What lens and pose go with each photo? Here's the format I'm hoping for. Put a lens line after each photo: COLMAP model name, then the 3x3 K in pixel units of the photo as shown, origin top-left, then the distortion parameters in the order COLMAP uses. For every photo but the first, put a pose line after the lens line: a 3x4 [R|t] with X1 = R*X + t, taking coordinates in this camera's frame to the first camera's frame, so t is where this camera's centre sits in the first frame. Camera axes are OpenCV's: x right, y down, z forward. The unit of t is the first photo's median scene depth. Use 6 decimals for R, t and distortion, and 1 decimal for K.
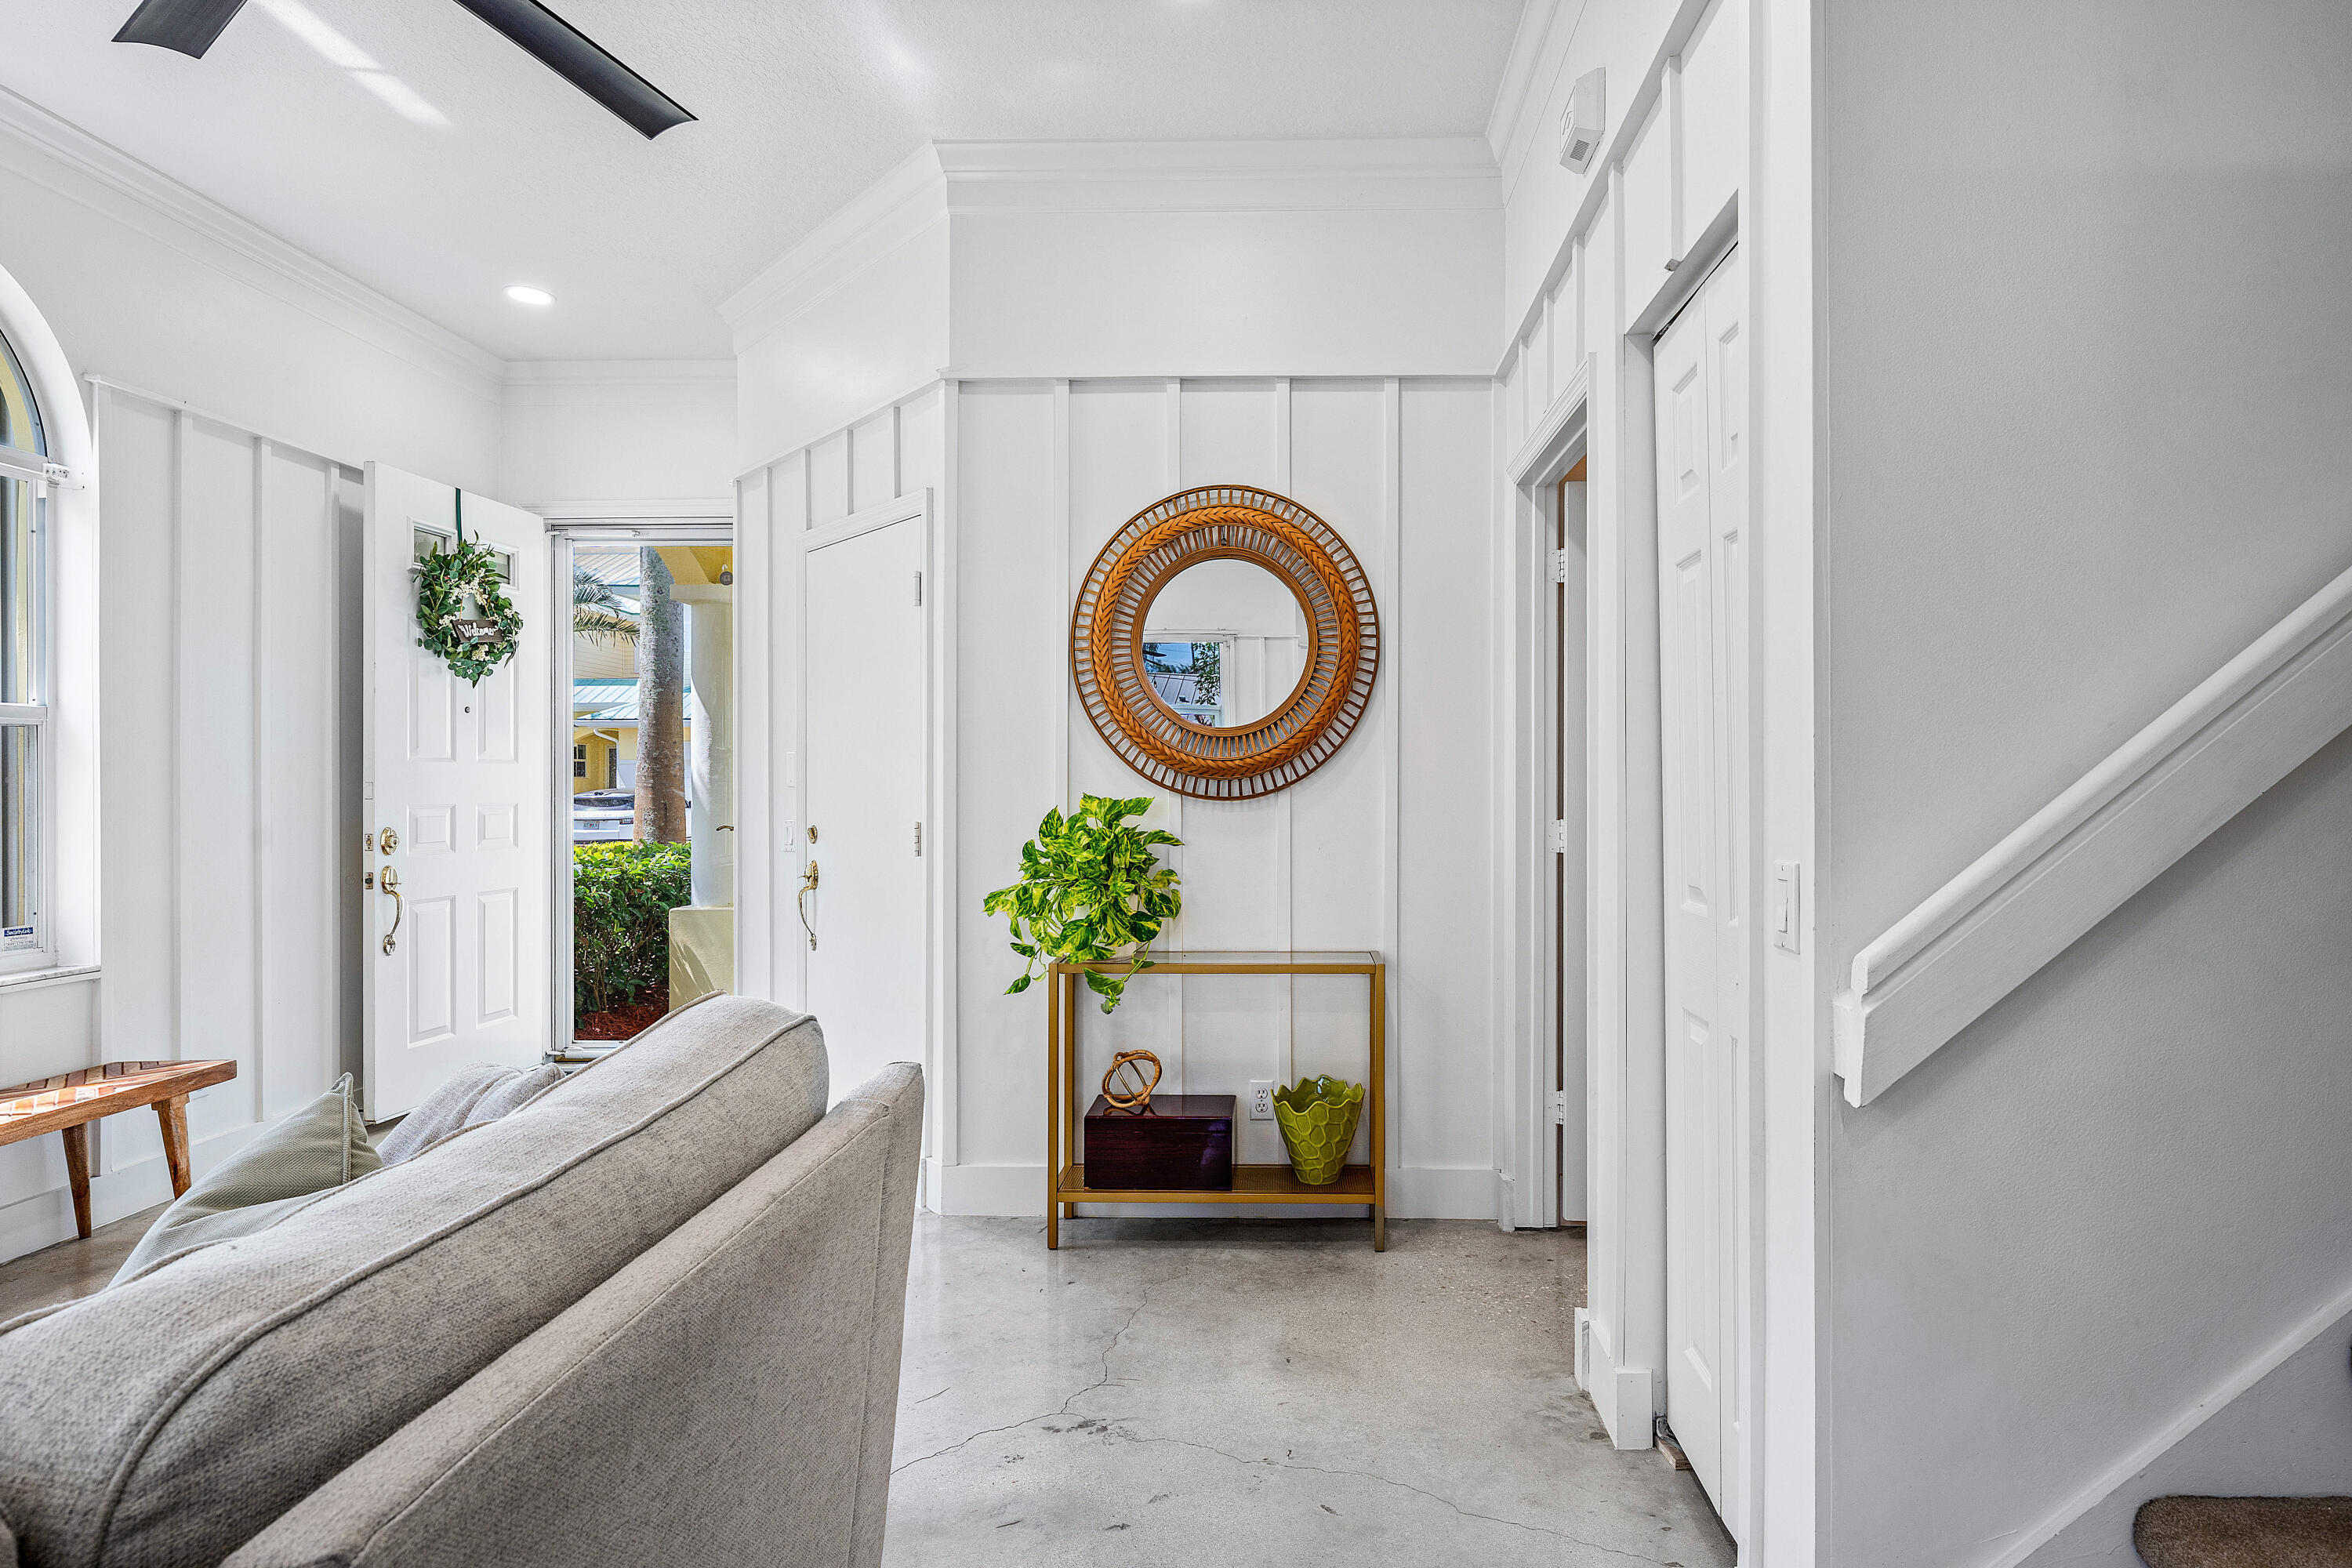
lens RADIAL K [[1225.2, 0, 1176.0], [0, 1225.2, 784.0], [0, 0, 1]] dist [0.022625, -0.000014]
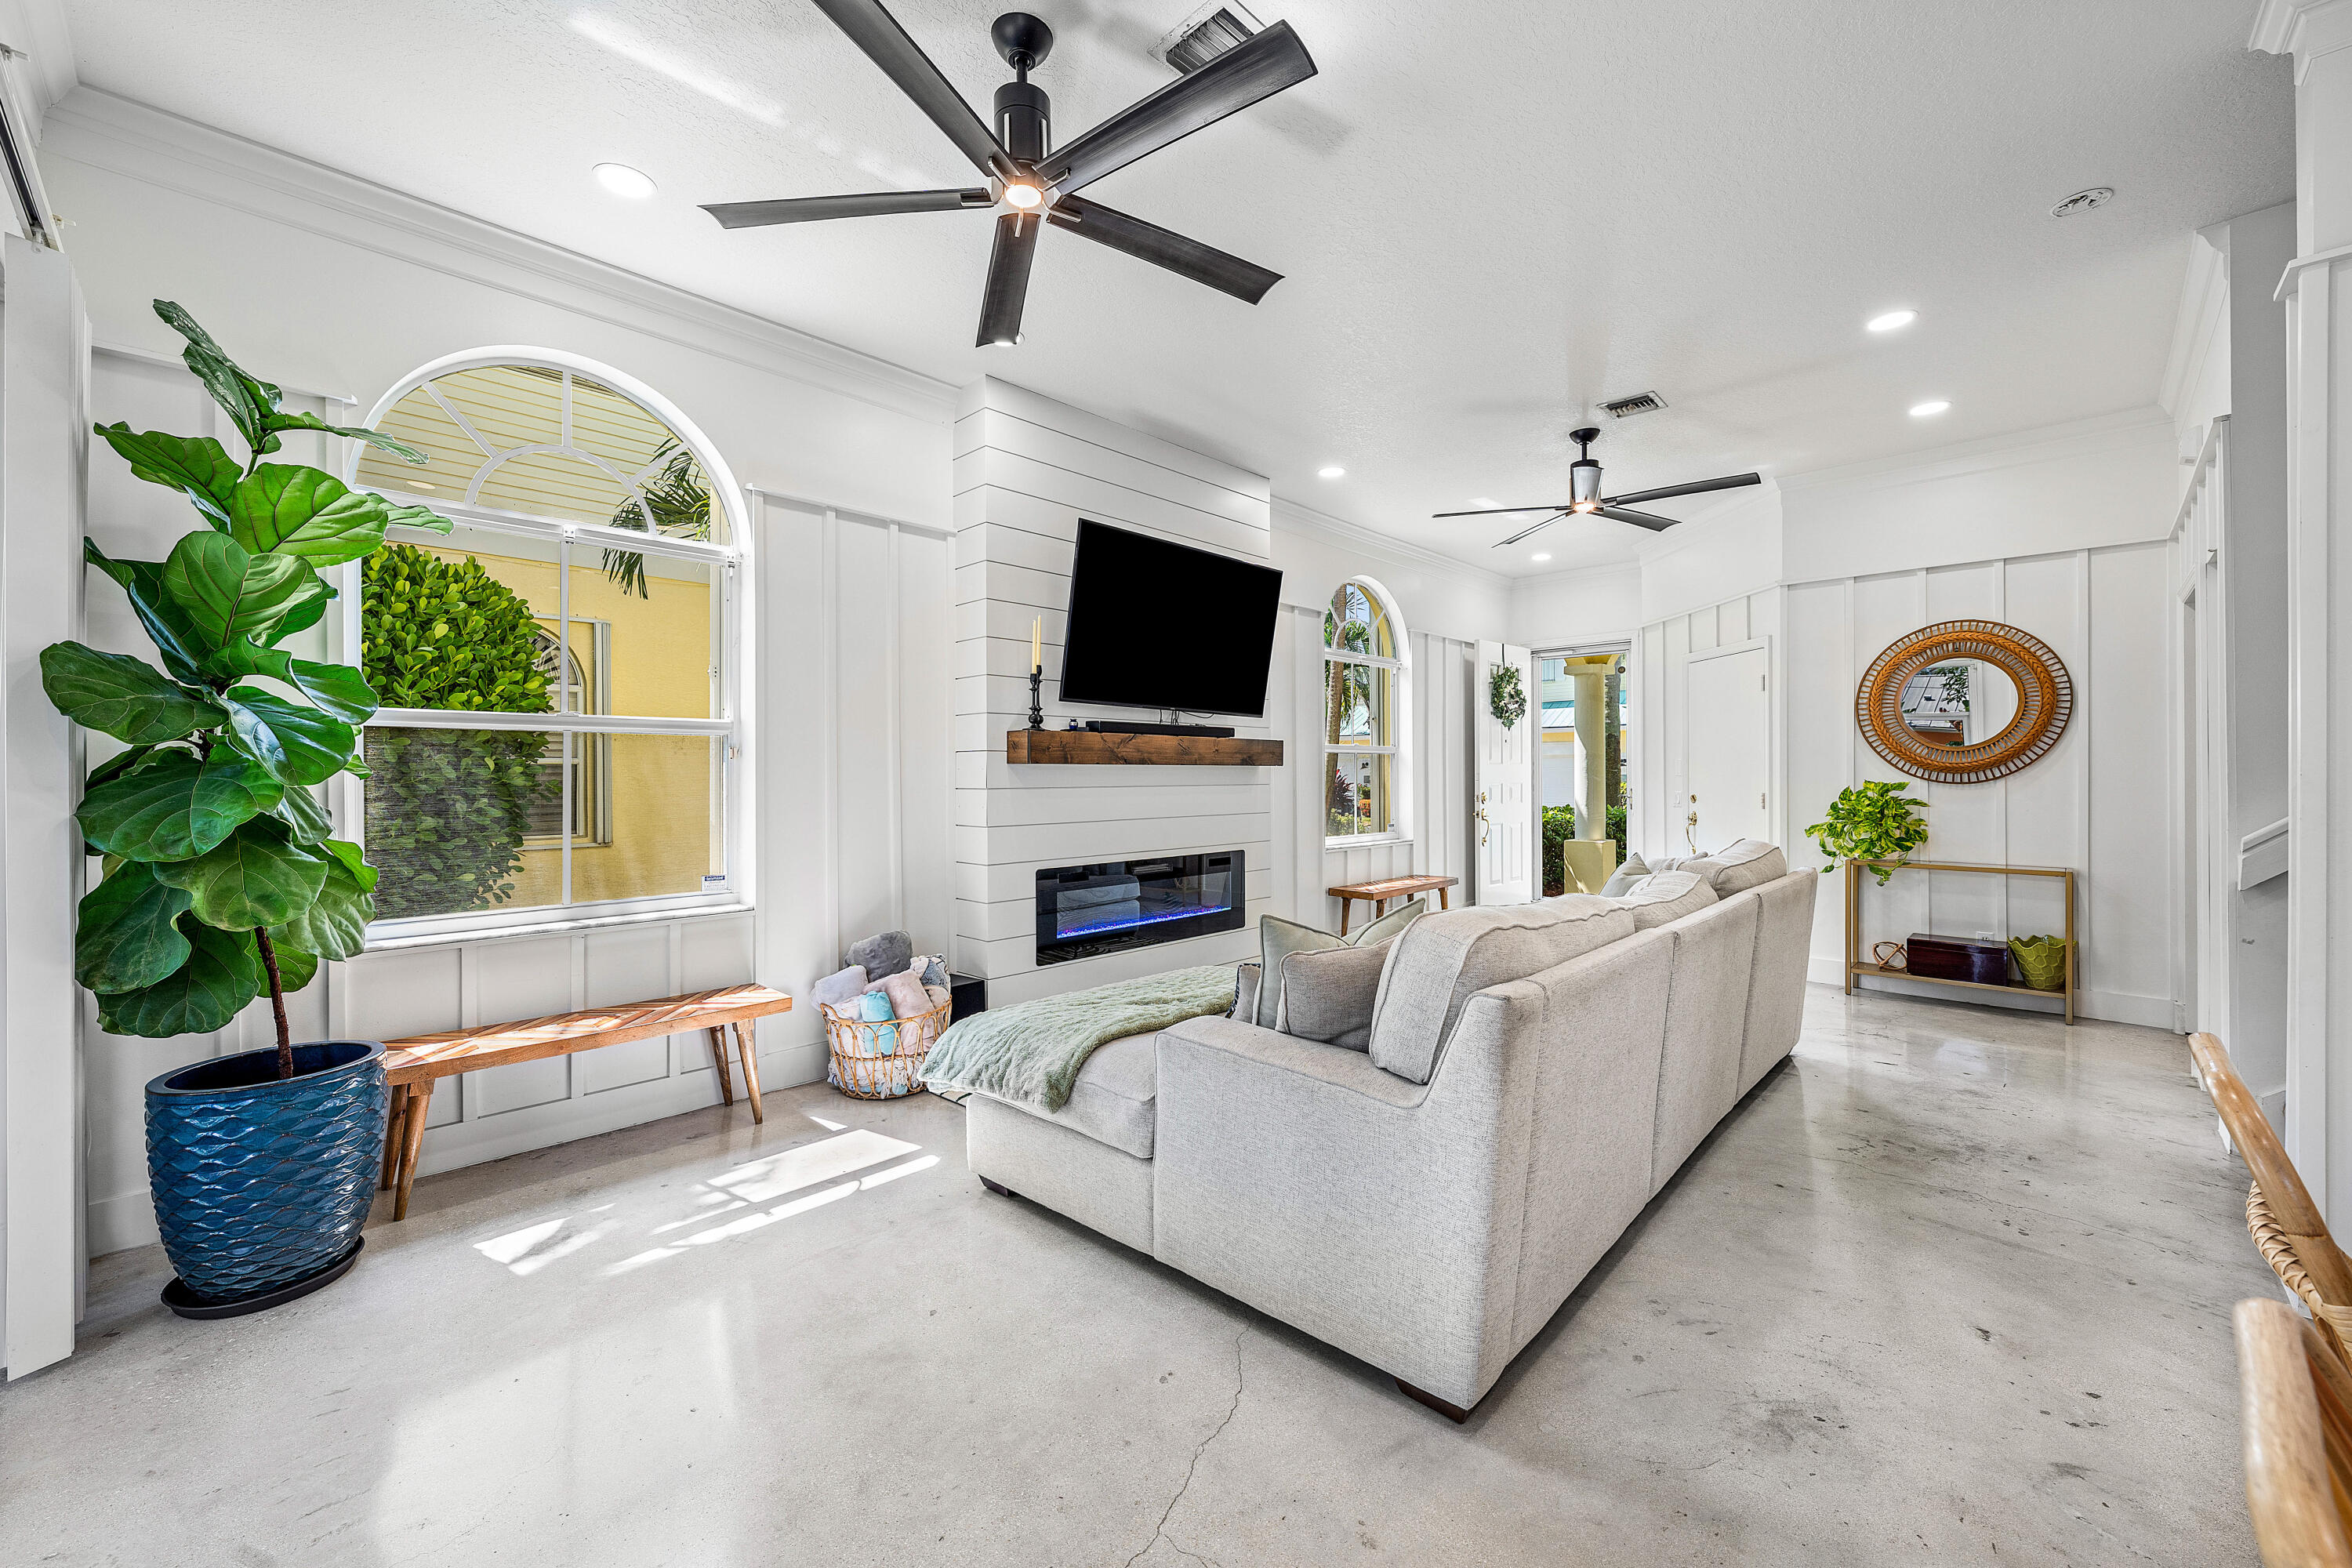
lens RADIAL K [[892.0, 0, 1143.9], [0, 892.0, 766.9], [0, 0, 1]] dist [-0.000900, -0.000284]
pose [[0.754286, -0.003196, -0.656538, -0.005623], [0.000072, 0.999989, -0.004785, -0.006945], [0.656546, 0.003563, 0.754278, -0.897442]]
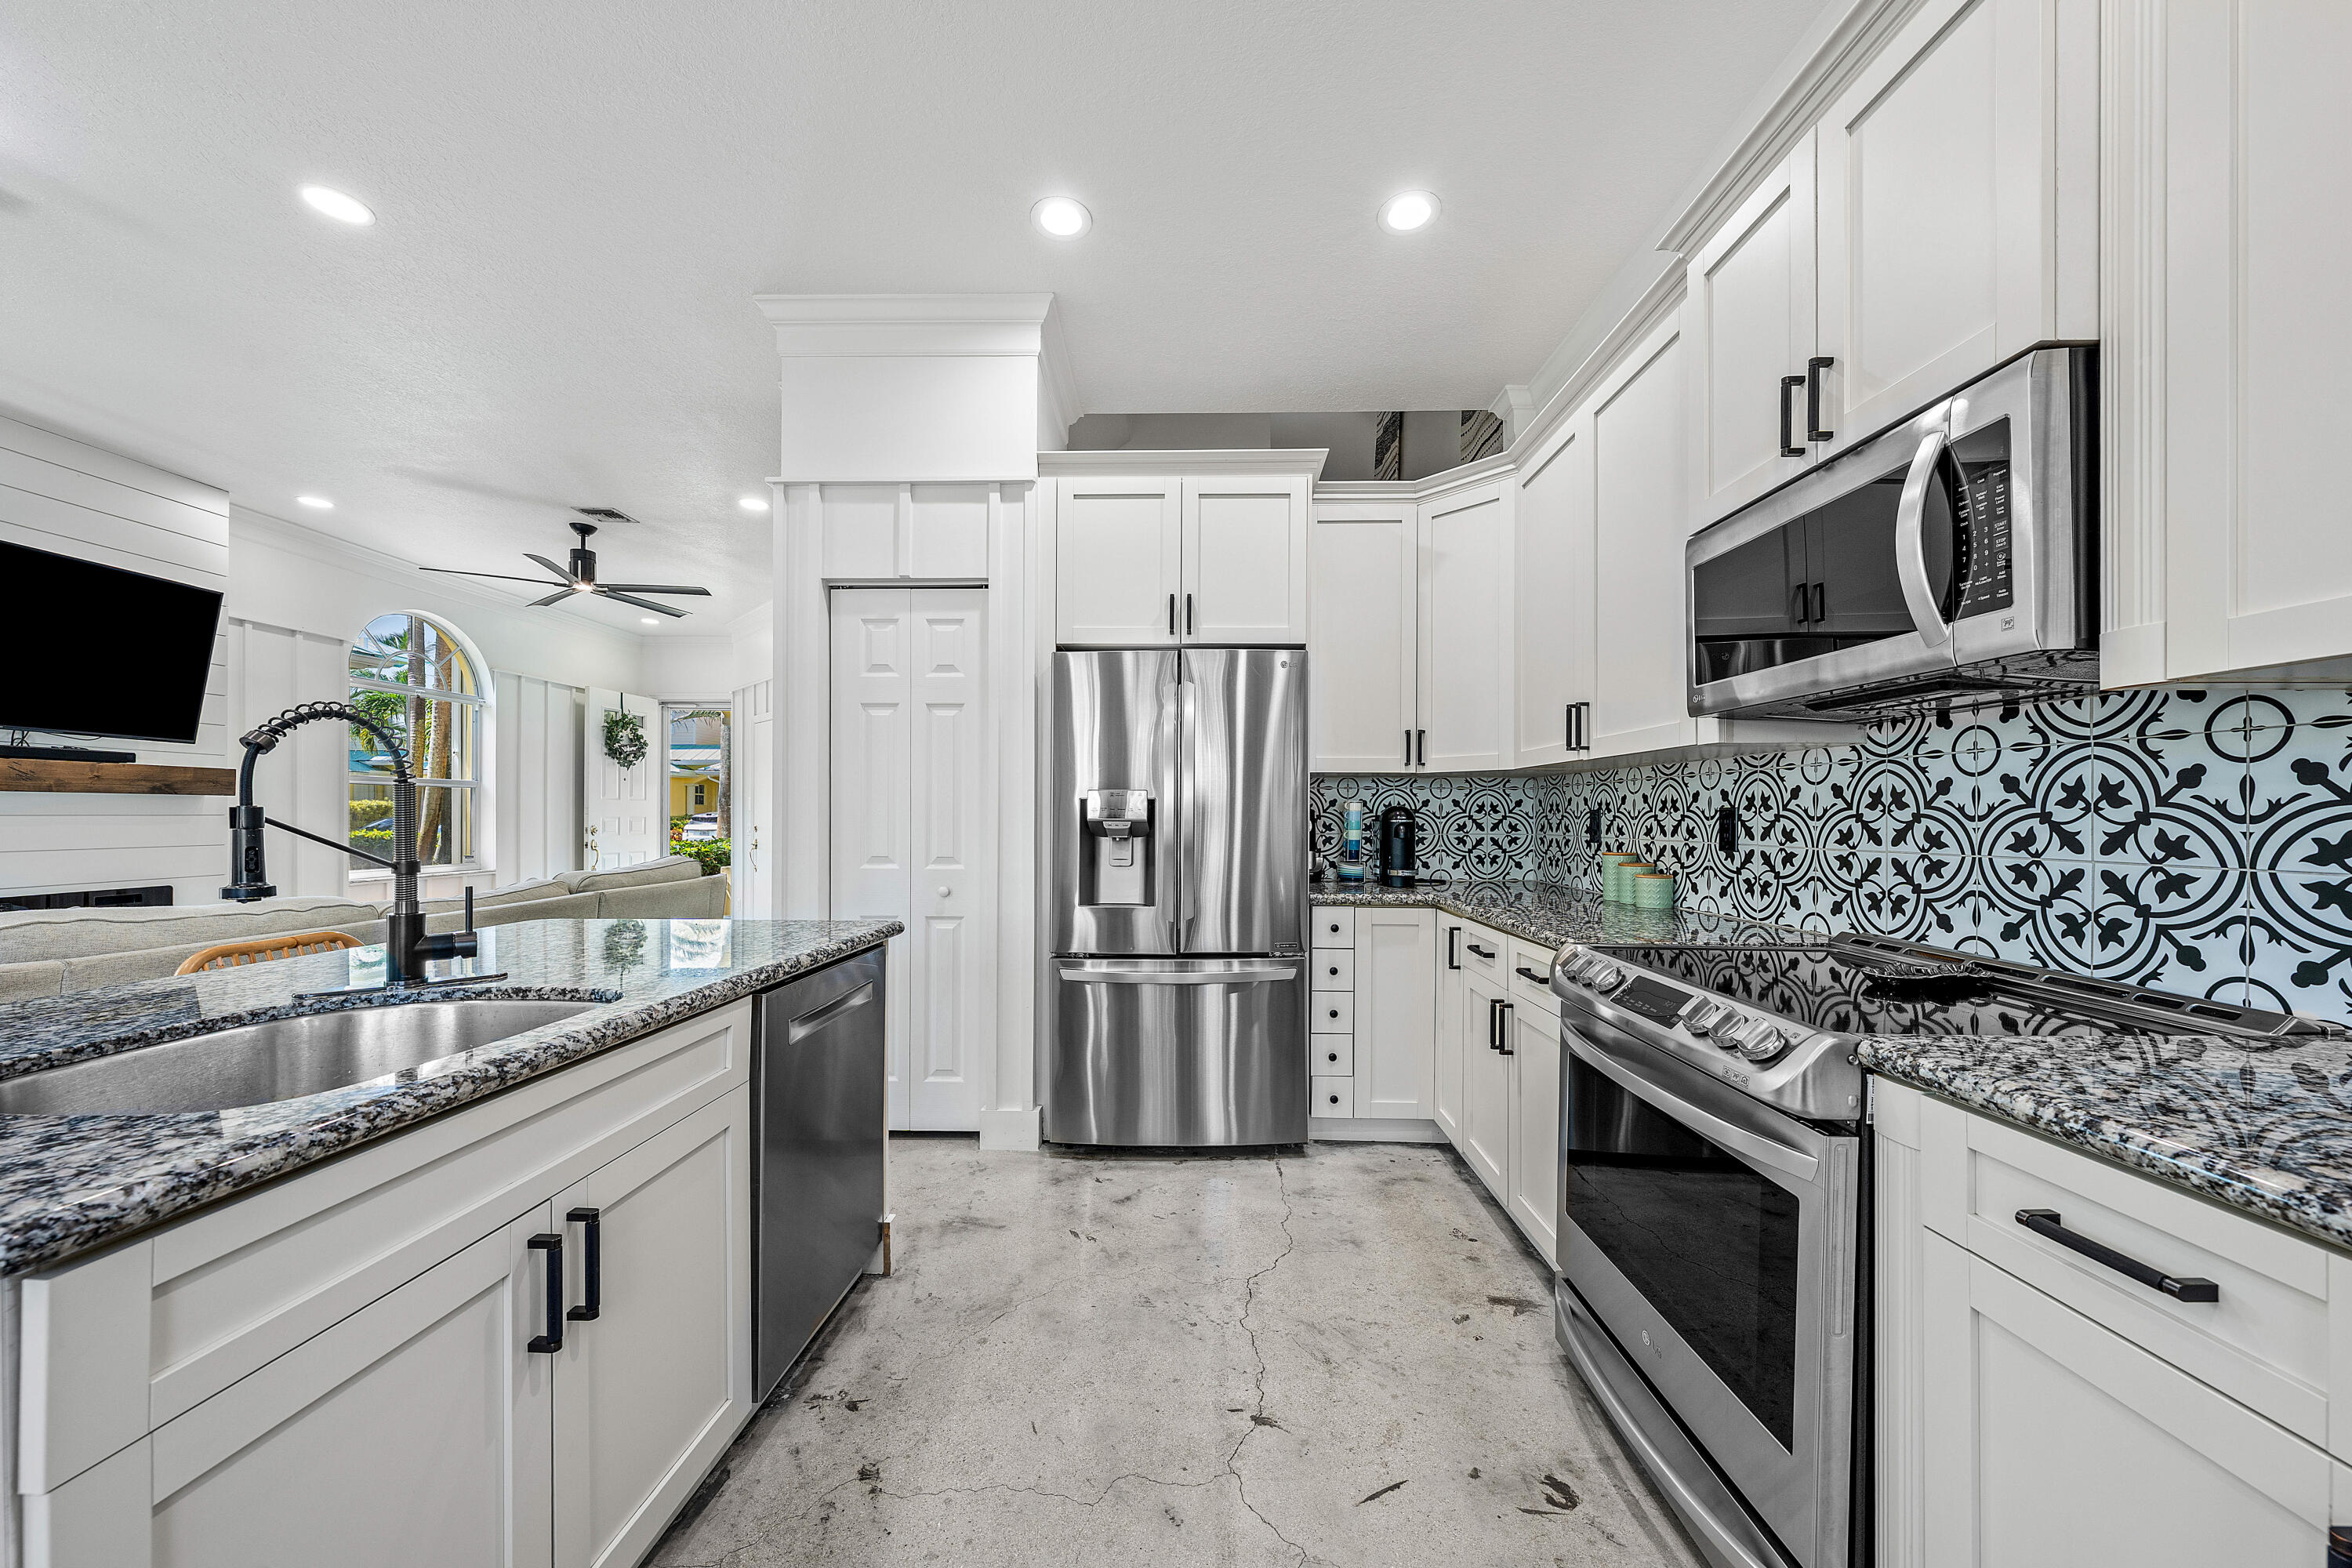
lens RADIAL K [[823.8, 0, 1176.0], [0, 823.8, 815.3], [0, 0, 1]] dist [0.000524, 0.000026]
pose [[0.998231, 0.004861, 0.059257, 0.620343], [-0.005028, 0.999984, 0.002673, 0.004760], [-0.059243, -0.002966, 0.998239, -1.029988]]
